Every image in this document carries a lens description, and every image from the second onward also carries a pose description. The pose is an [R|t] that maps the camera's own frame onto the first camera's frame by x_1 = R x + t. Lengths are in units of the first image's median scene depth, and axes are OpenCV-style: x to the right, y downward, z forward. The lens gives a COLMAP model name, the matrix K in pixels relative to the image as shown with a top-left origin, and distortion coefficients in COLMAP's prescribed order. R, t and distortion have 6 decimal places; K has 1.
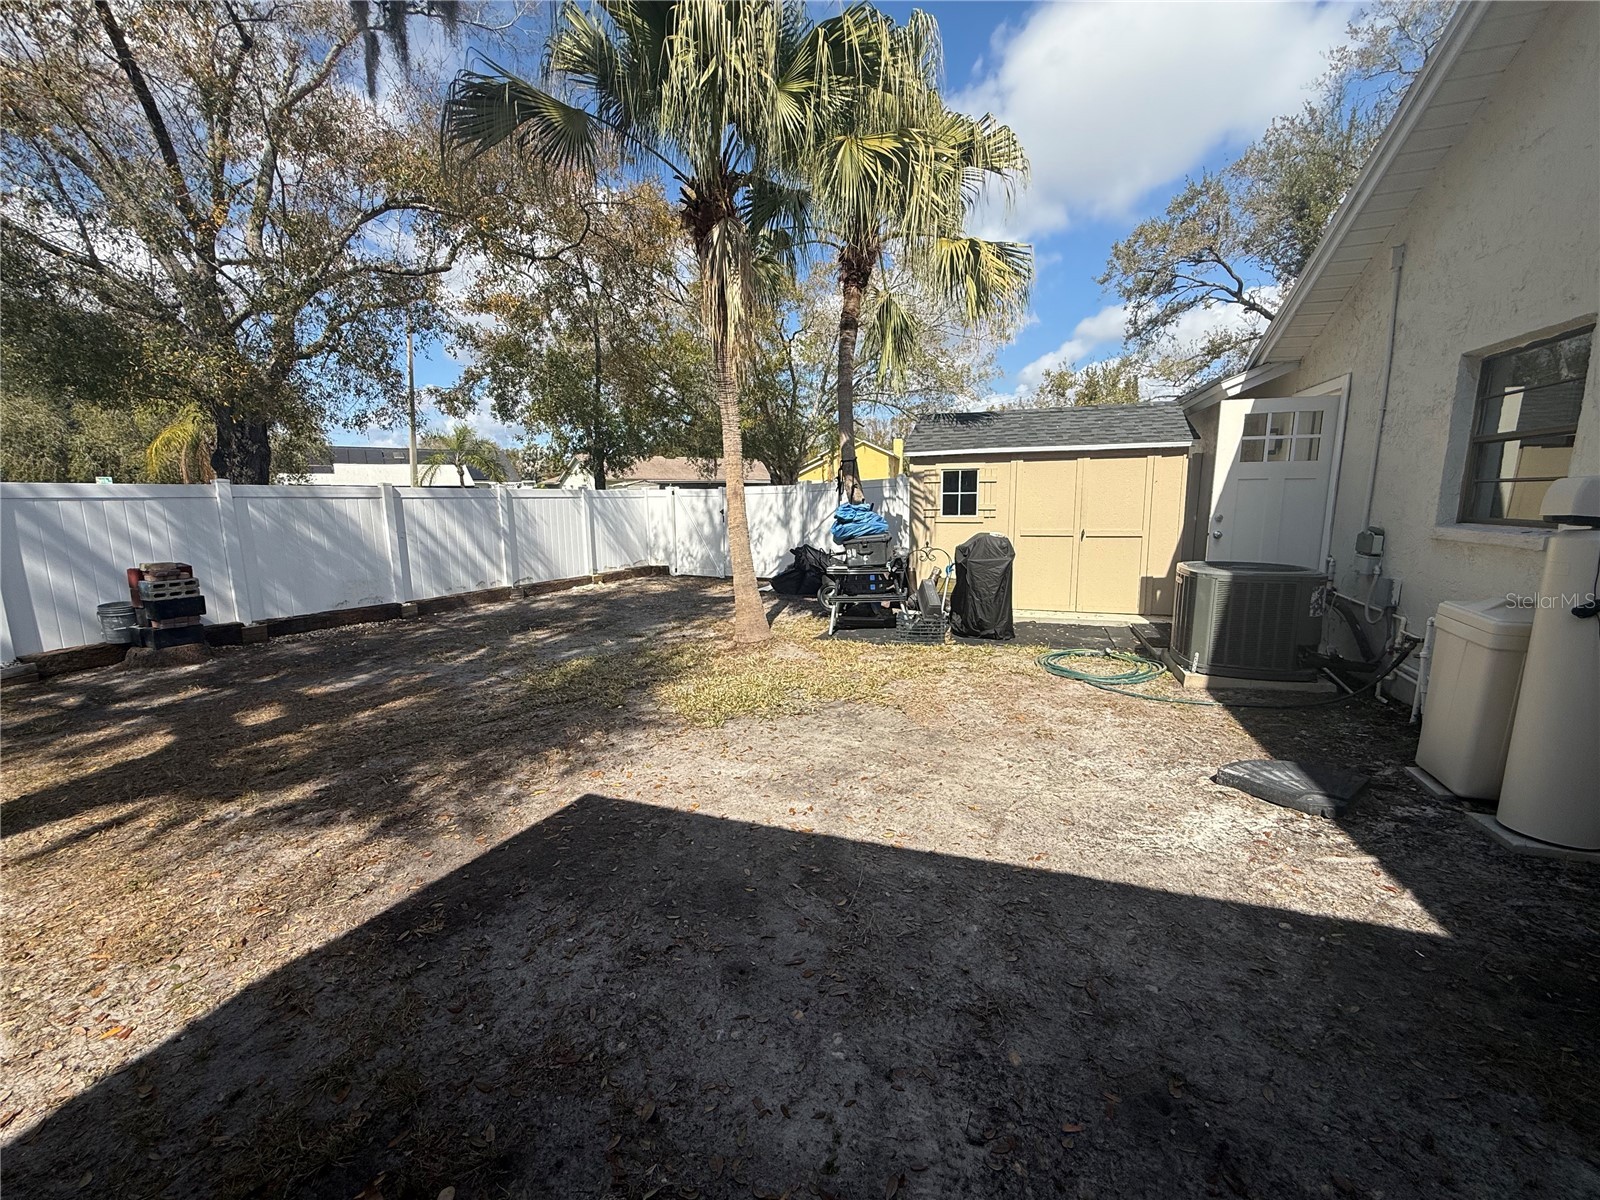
lens RADIAL K [[637.0, 0, 803.4], [0, 637.0, 608.5], [0, 0, 1]] dist [0.001192, -0.000171]
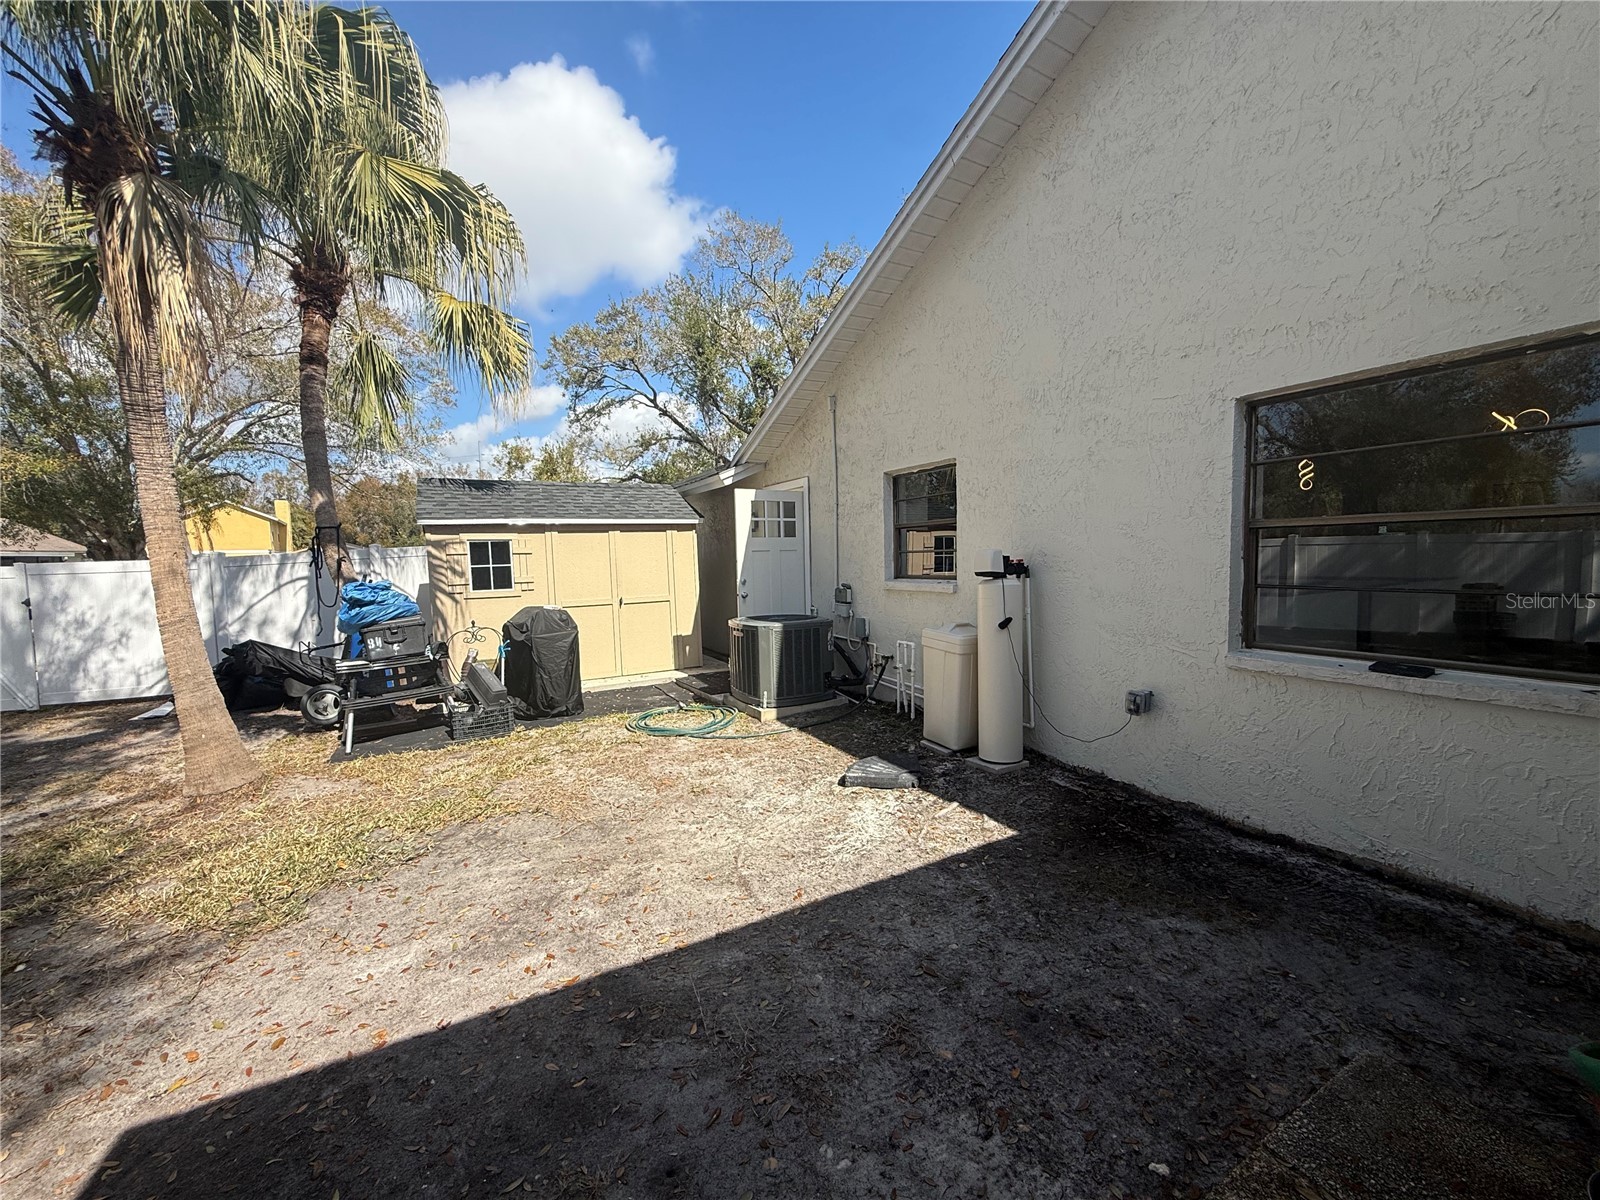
lens RADIAL K [[637.0, 0, 805.4], [0, 637.0, 607.5], [0, 0, 1]] dist [0.001192, -0.000171]
pose [[0.667594, -0.066932, 0.741511, -0.231273], [0.148245, 0.987958, -0.044291, -0.024712], [-0.729618, 0.139494, 0.669477, 0.115673]]
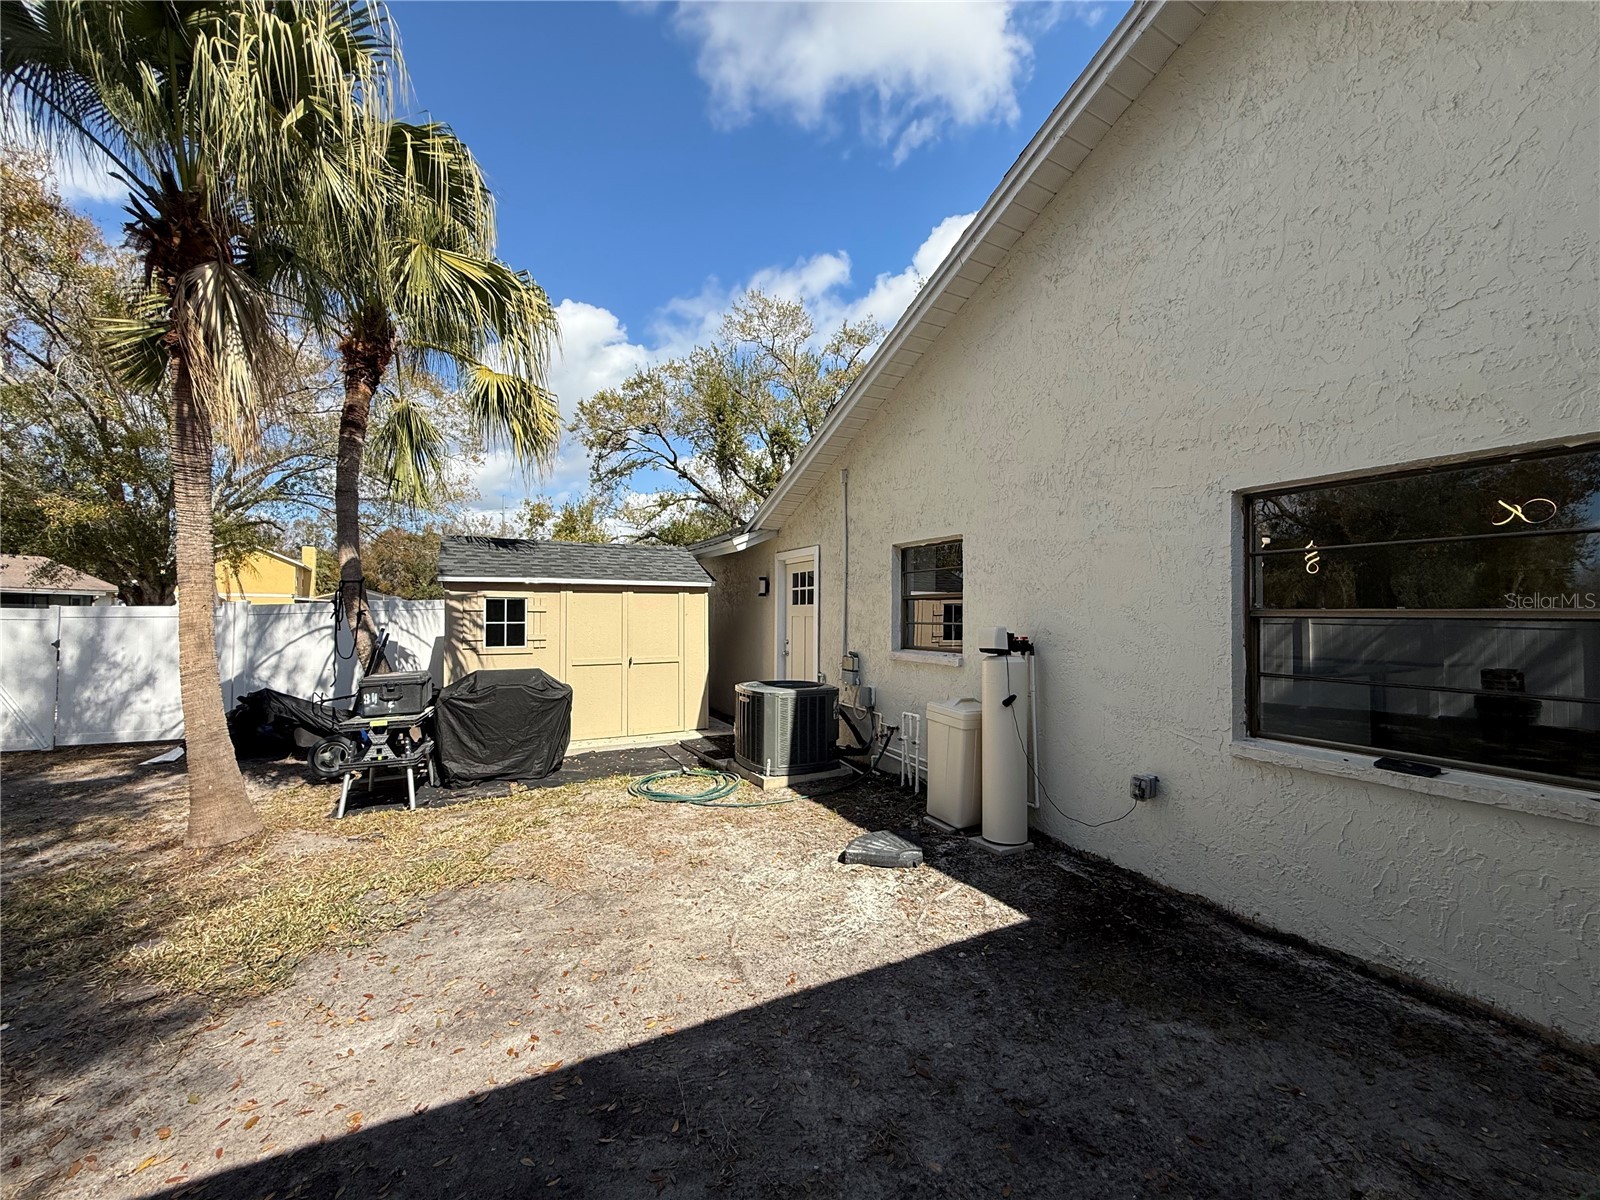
lens RADIAL K [[637.0, 0, 805.2], [0, 637.0, 606.6], [0, 0, 1]] dist [0.001192, -0.000171]
pose [[0.681563, 0.022705, 0.731407, -0.236333], [0.116348, 0.983441, -0.138947, -0.040751], [-0.722451, 0.179799, 0.667635, 0.097191]]
